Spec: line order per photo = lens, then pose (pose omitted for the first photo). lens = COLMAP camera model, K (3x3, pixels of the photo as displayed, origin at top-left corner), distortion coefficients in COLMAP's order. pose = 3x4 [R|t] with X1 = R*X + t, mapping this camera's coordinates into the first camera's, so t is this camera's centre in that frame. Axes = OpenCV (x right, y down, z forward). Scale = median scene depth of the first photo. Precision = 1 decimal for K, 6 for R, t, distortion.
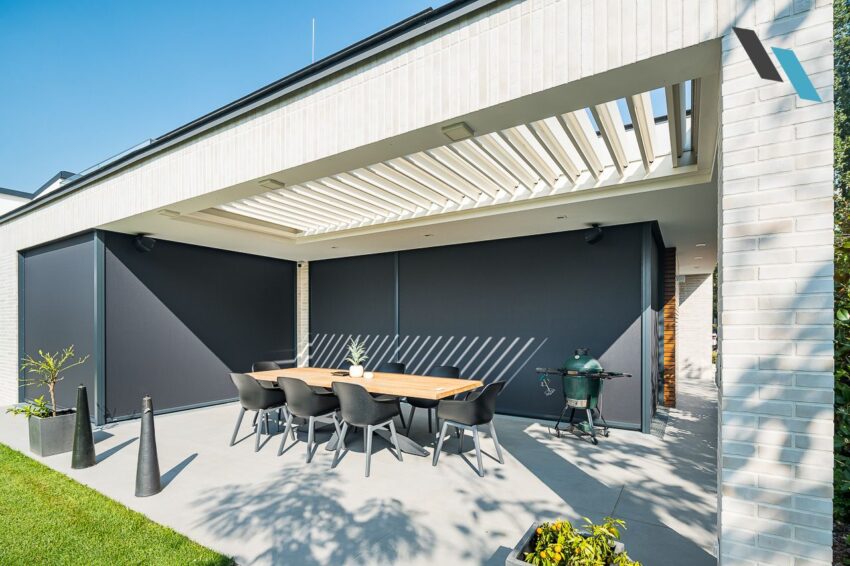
lens RADIAL K [[415.6, 0, 426.1], [0, 415.6, 334.0], [0, 0, 1]] dist [-0.000754, -0.000097]
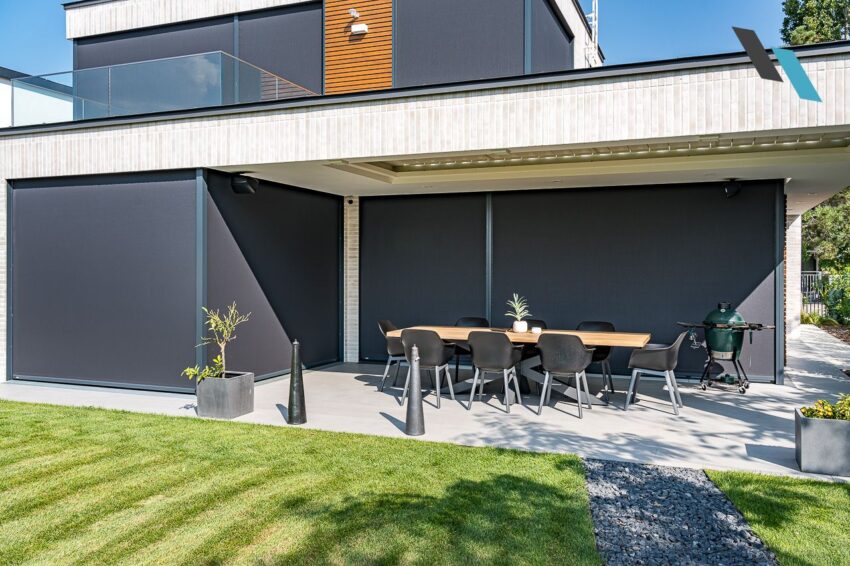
lens RADIAL K [[710.3, 0, 425.0], [0, 710.3, 283.0], [0, 0, 1]] dist [0.013637, 0.006748]
pose [[0.983181, -0.001222, 0.182632, -0.693640], [0.001913, 0.999992, -0.003607, -0.007511], [-0.182626, 0.003896, 0.983175, -0.606587]]
